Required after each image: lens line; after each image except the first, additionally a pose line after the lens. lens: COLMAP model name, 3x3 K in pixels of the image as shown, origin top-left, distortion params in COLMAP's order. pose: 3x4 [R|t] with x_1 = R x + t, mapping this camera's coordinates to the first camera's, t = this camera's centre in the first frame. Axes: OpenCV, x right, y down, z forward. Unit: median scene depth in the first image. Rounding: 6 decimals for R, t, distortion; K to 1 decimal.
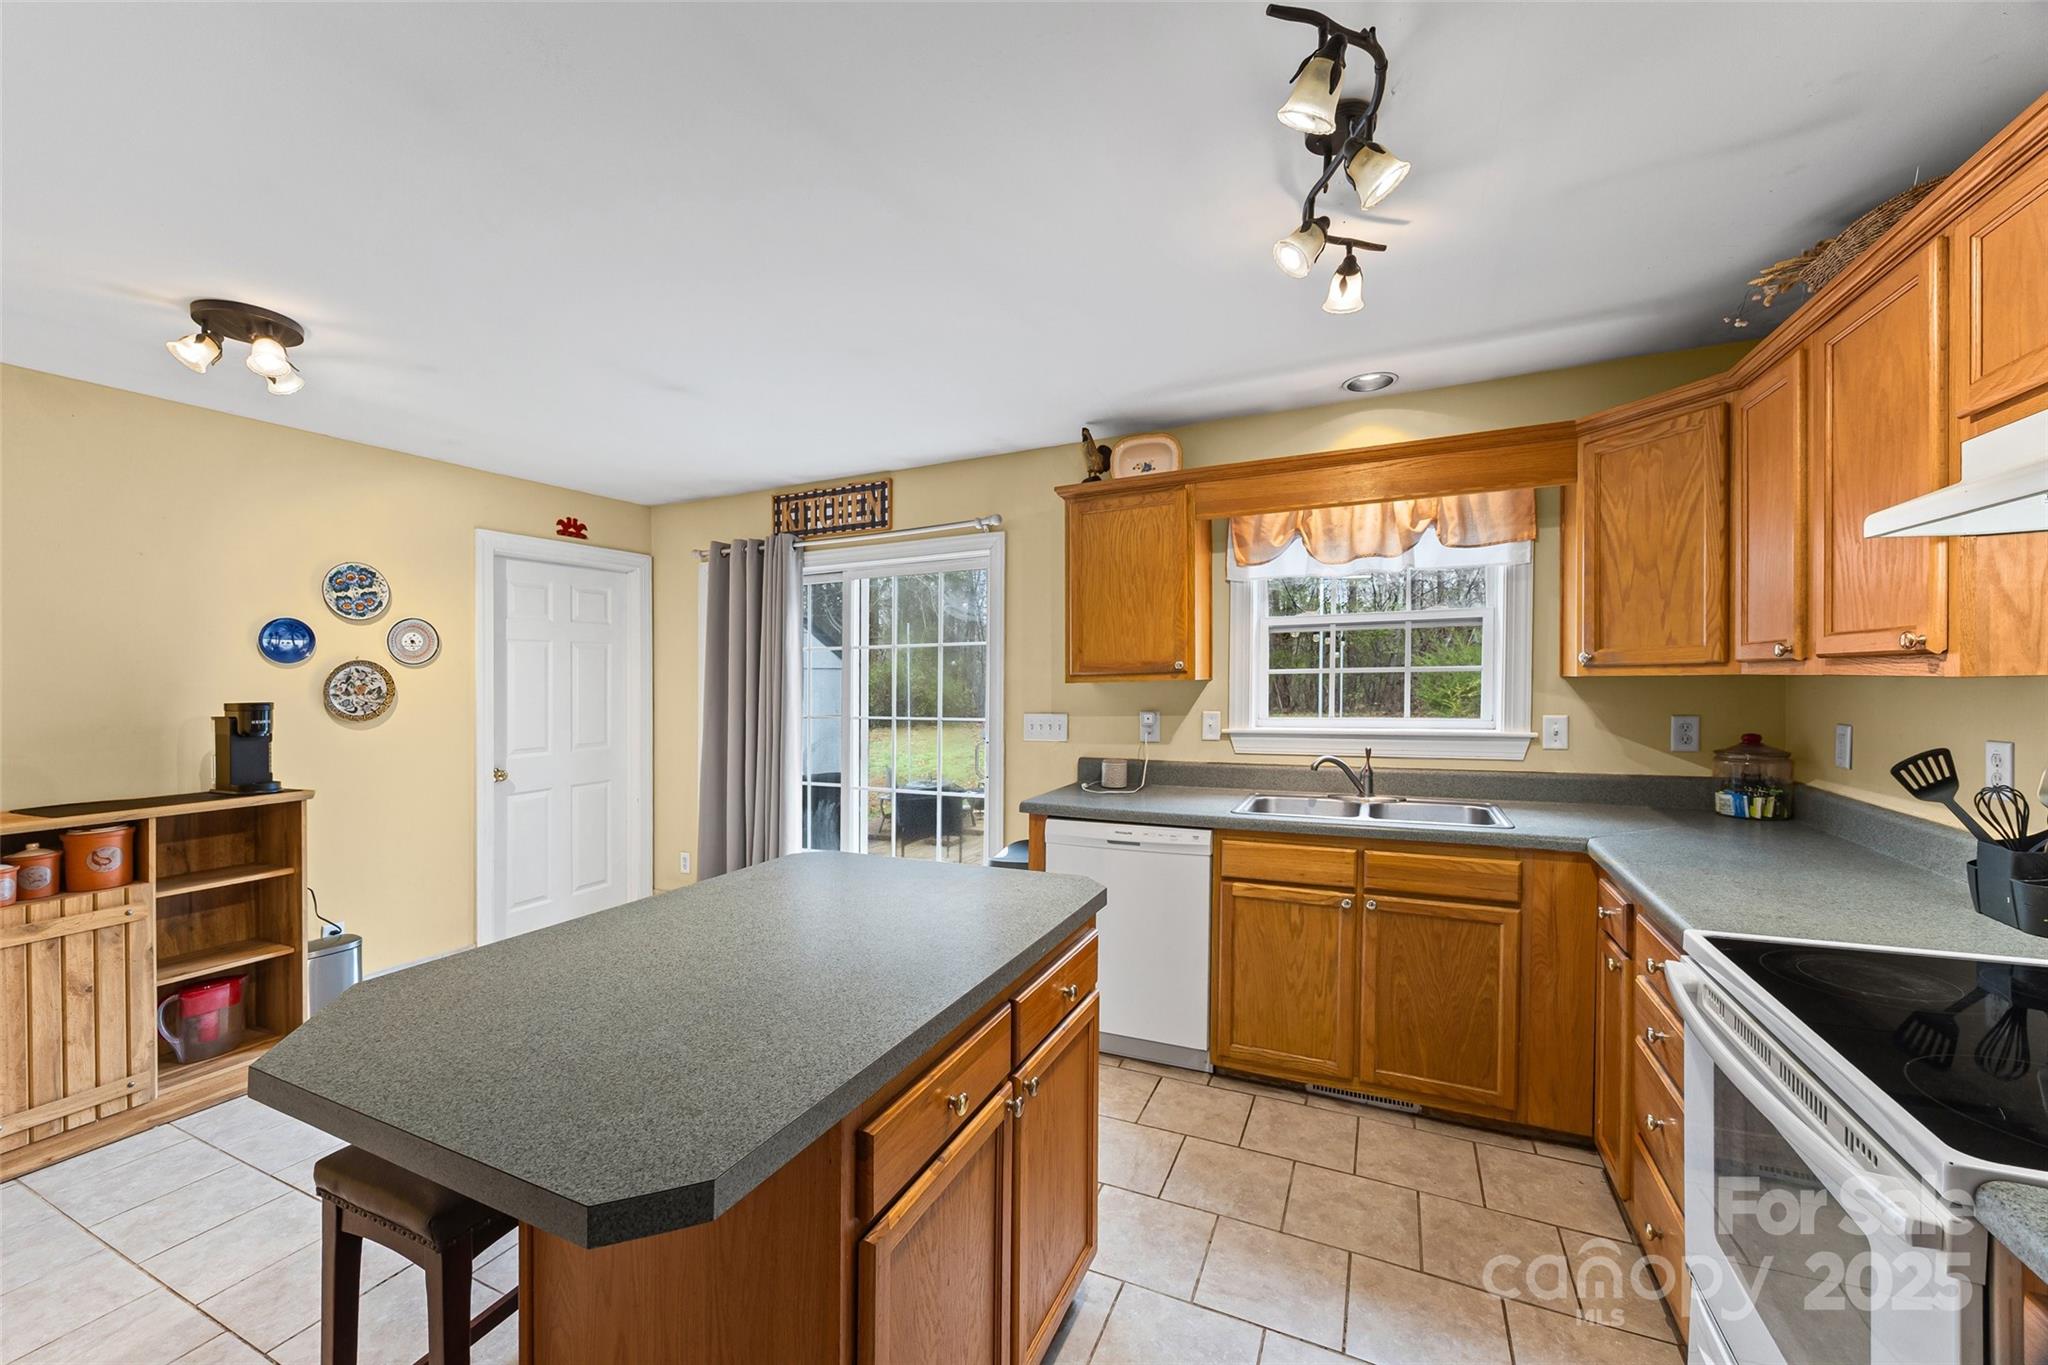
lens RADIAL K [[787.2, 0, 1031.2], [0, 787.2, 664.4], [0, 0, 1]] dist [-0.001277, -0.001859]
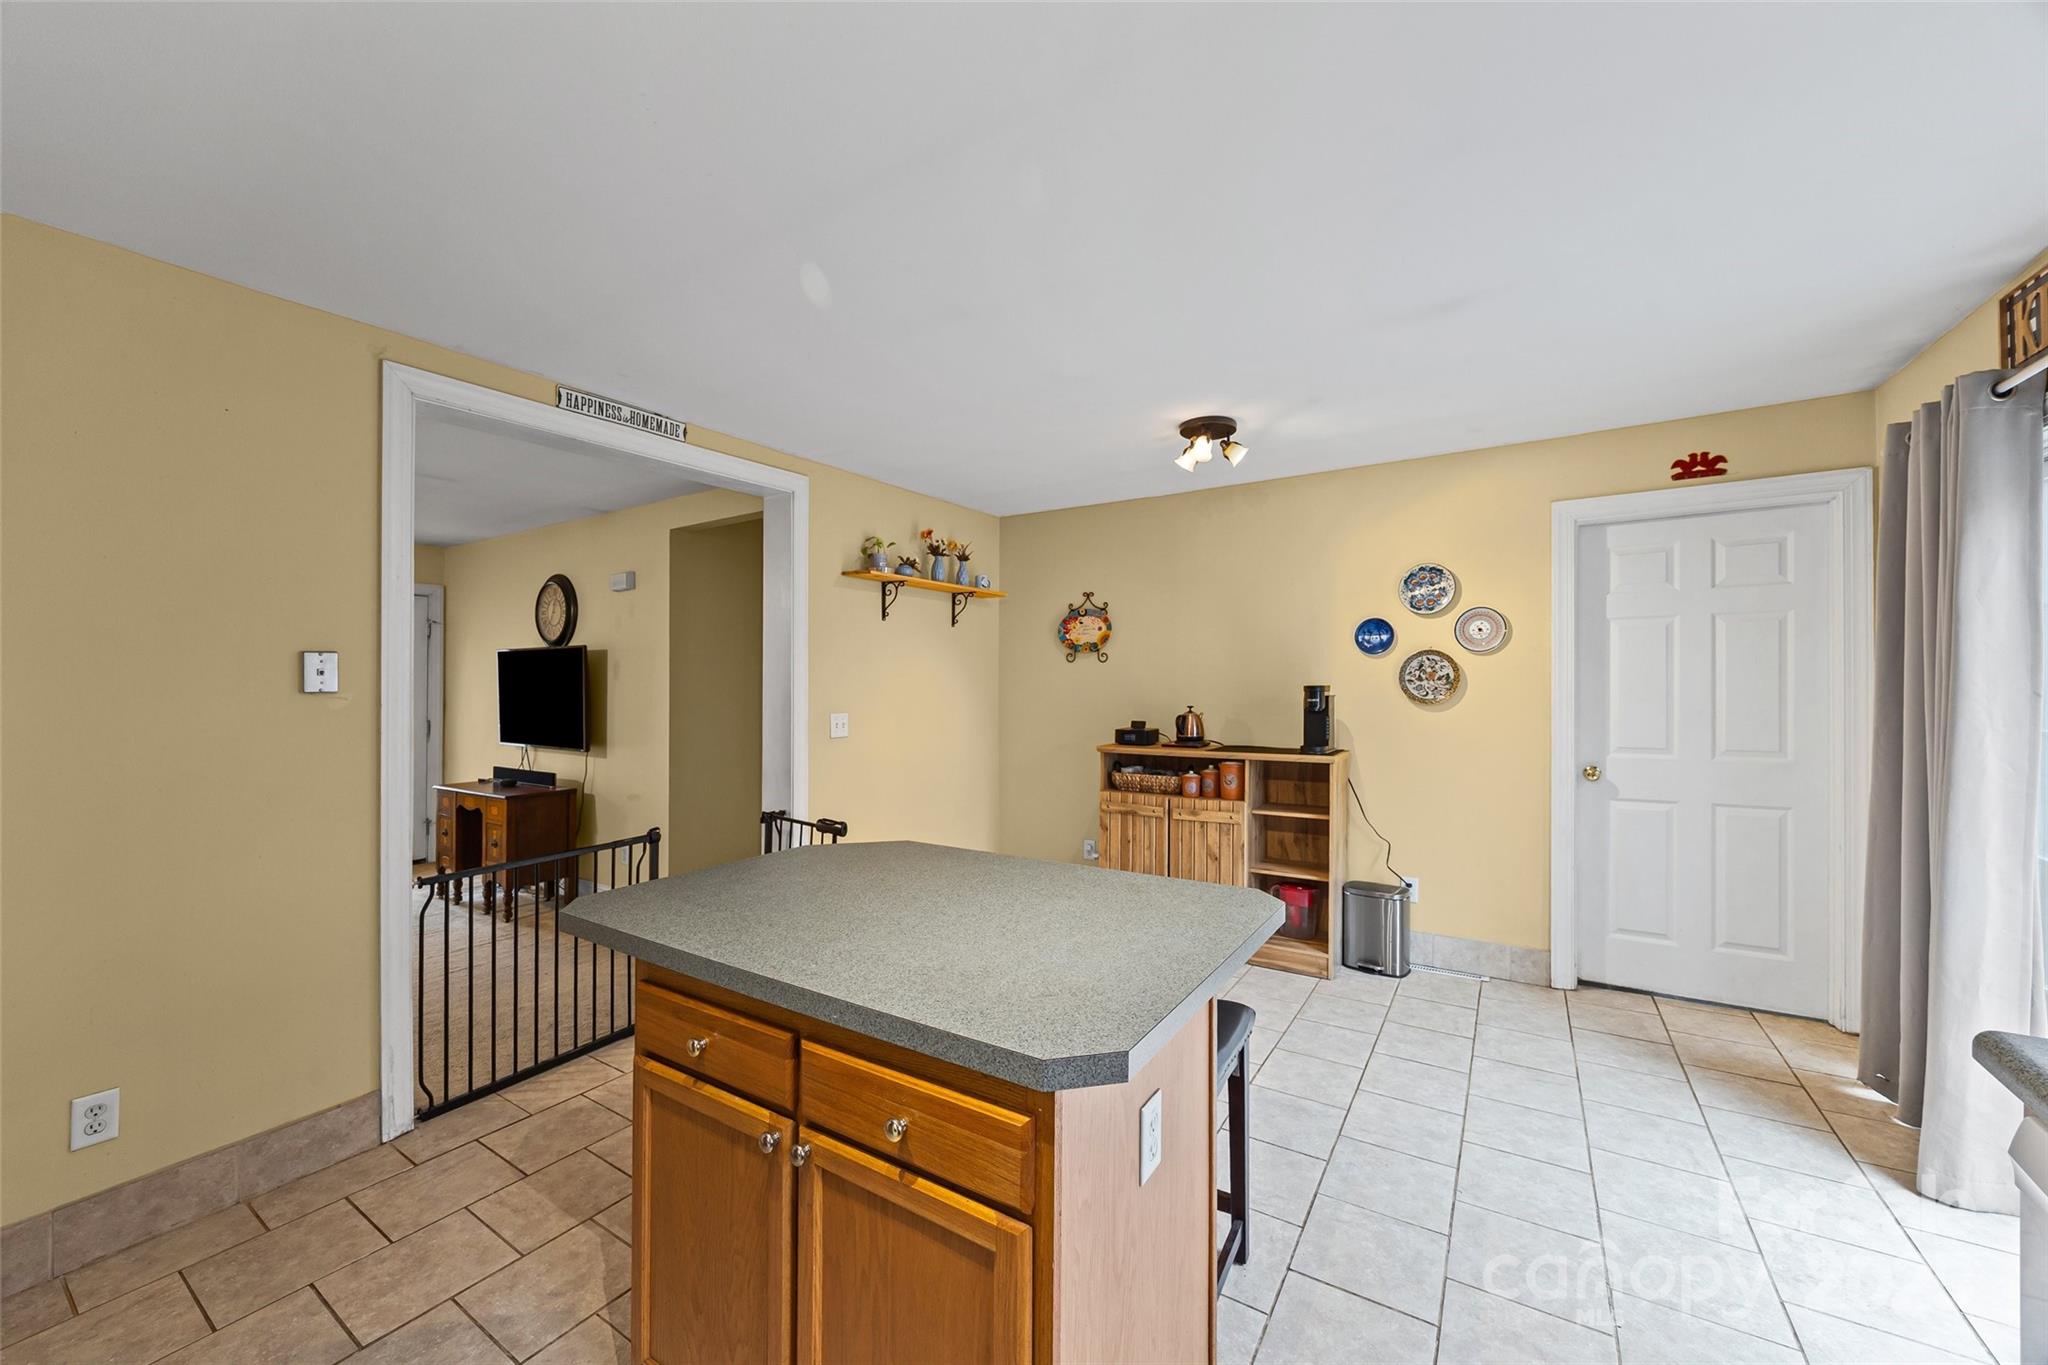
lens RADIAL K [[787.2, 0, 1013.7], [0, 787.2, 699.3], [0, 0, 1]] dist [-0.001277, -0.001859]
pose [[-0.127555, 0.038249, -0.991094, 0.362382], [0.028558, 0.998983, 0.034878, 0.009820], [0.991420, -0.023855, -0.128517, 0.600678]]
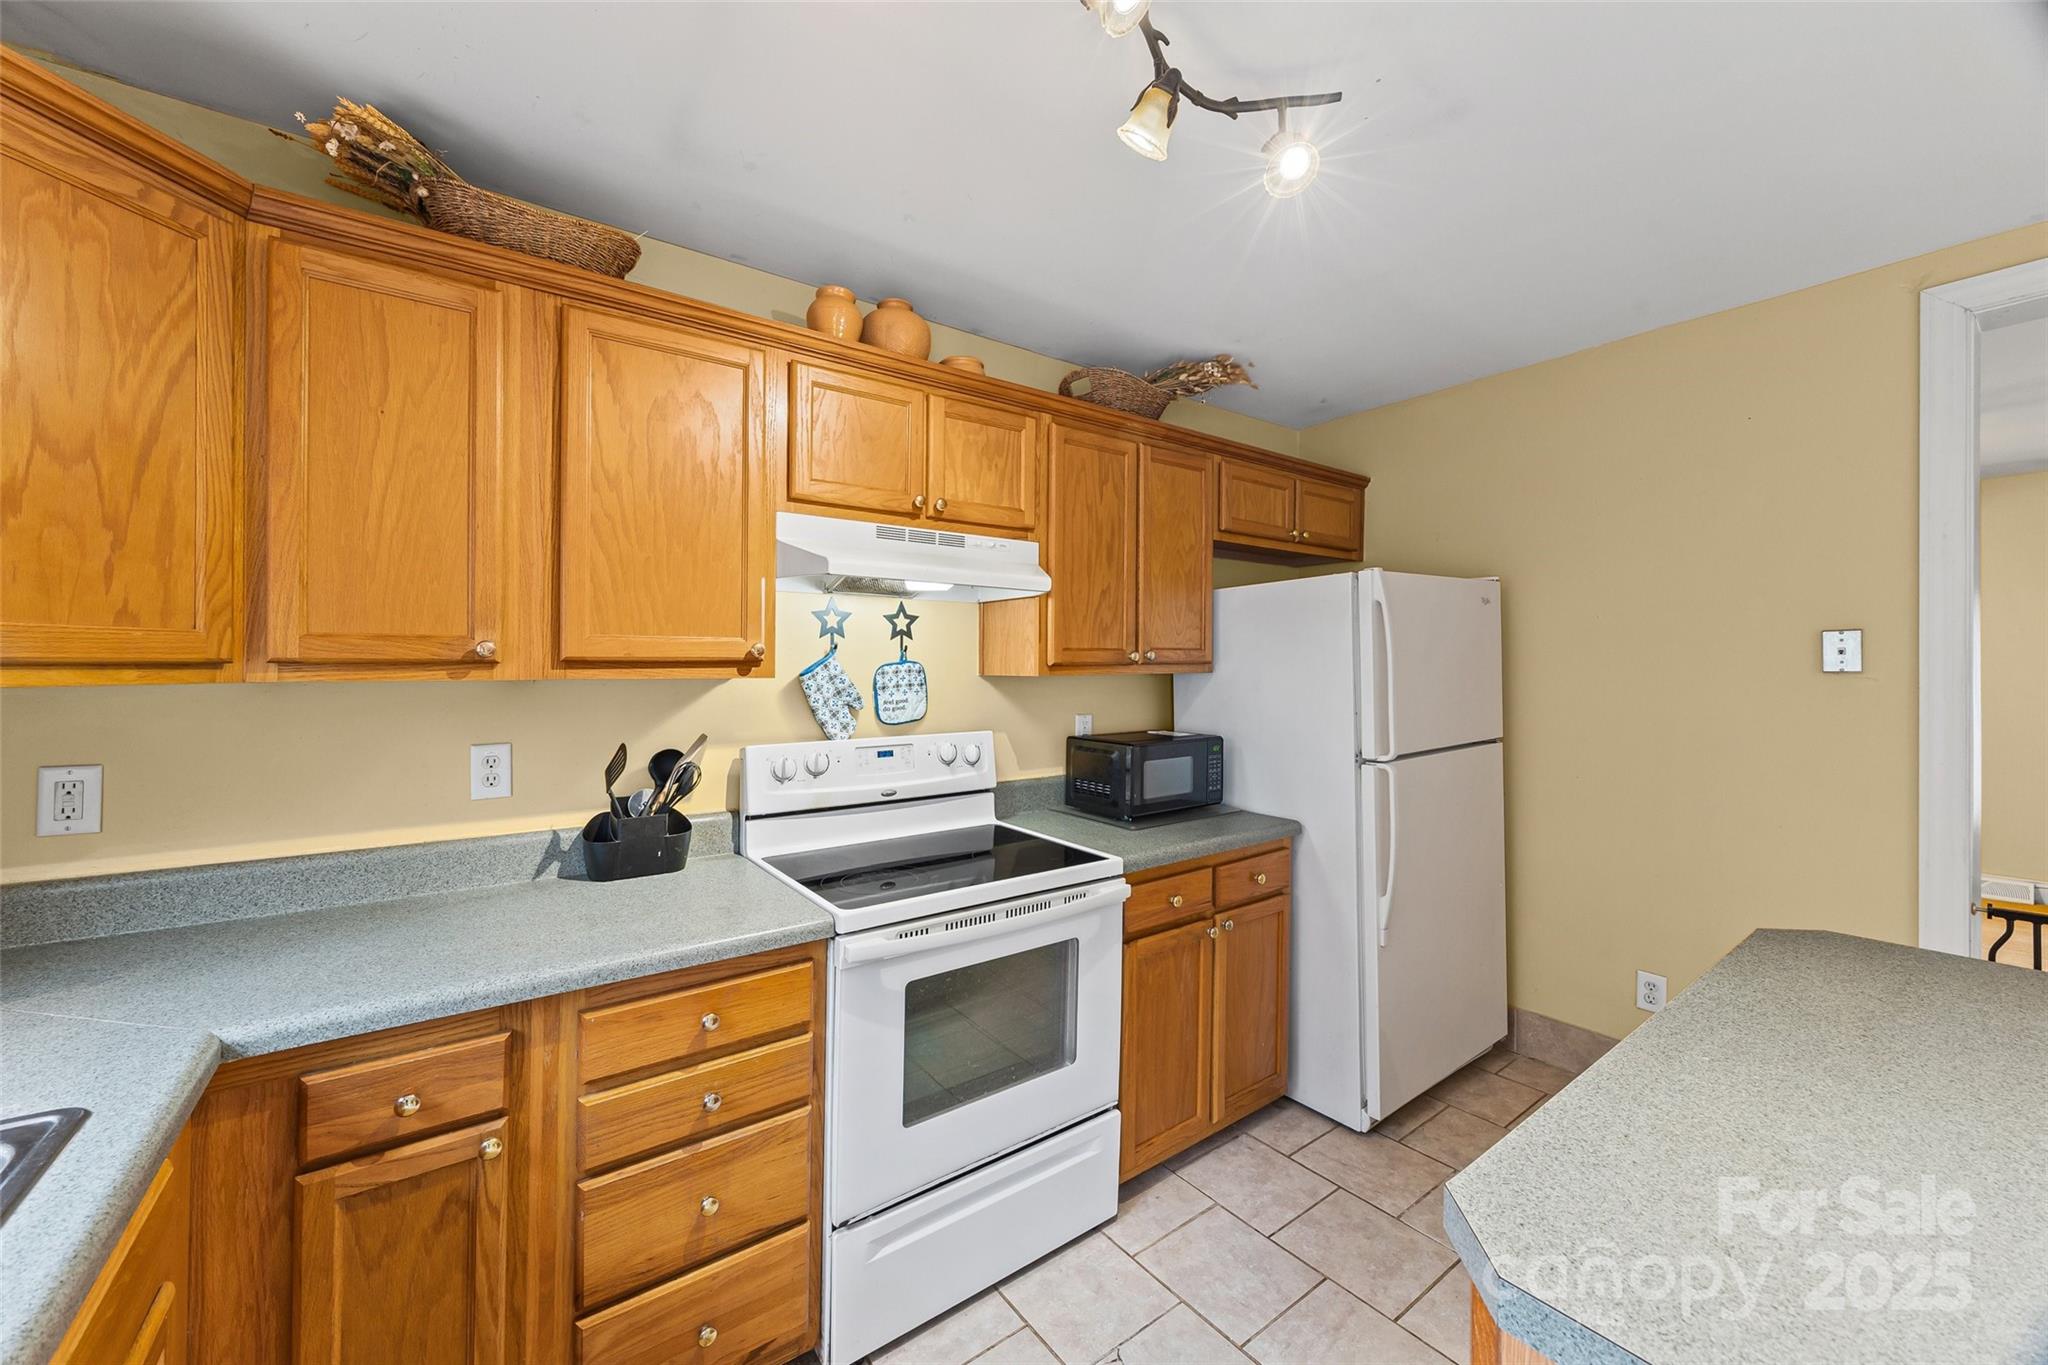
lens RADIAL K [[787.2, 0, 1013.0], [0, 787.2, 677.3], [0, 0, 1]] dist [-0.001277, -0.001859]
pose [[-0.878316, 0.017320, 0.477767, 0.055590], [0.011428, 0.999819, -0.015238, 0.016534], [-0.477945, -0.007924, -0.878354, 0.830053]]
